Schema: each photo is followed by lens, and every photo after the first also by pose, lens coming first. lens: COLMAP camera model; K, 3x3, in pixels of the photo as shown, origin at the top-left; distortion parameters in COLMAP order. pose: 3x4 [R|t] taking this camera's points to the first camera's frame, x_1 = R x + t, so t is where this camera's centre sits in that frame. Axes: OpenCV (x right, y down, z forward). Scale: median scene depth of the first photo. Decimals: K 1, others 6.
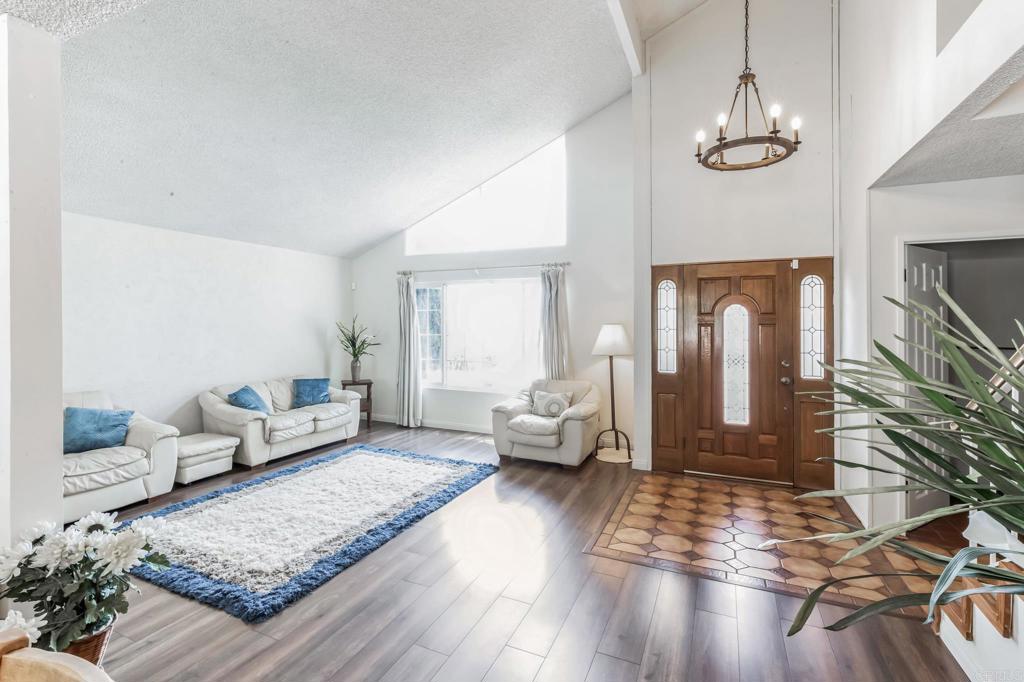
lens RADIAL K [[475.5, 0, 507.1], [0, 475.5, 321.2], [0, 0, 1]] dist [-0.005863, 0.000748]
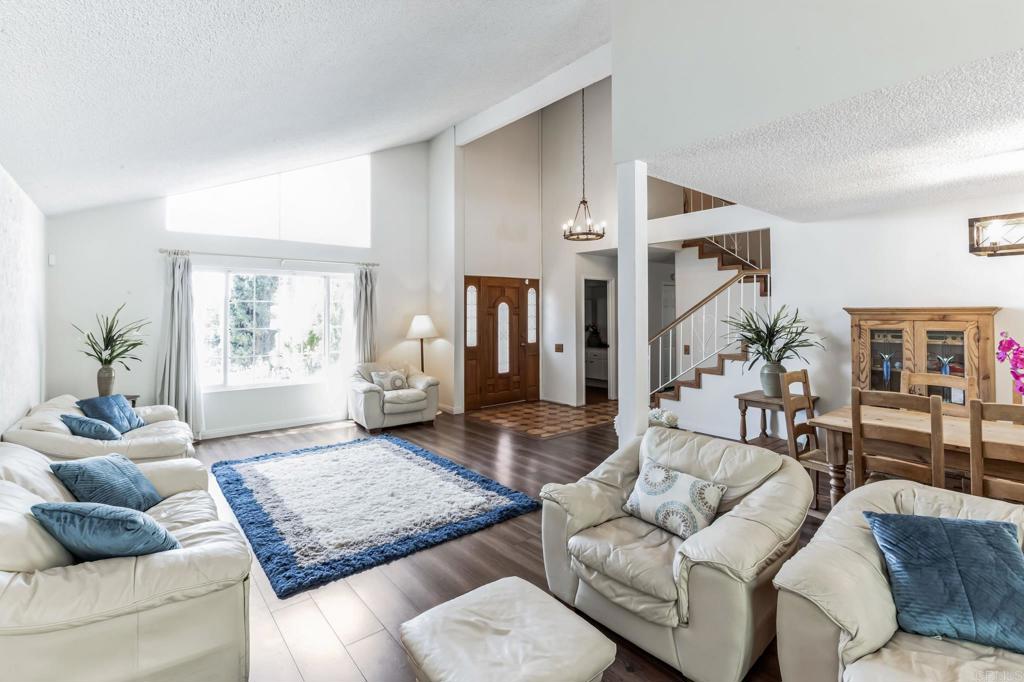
lens RADIAL K [[475.5, 0, 521.8], [0, 475.5, 306.2], [0, 0, 1]] dist [-0.005863, 0.000748]
pose [[0.431786, 0.008598, 0.901935, -0.991046], [0.002703, 0.999938, -0.010826, -0.003005], [-0.901972, 0.007113, 0.431736, 0.193438]]
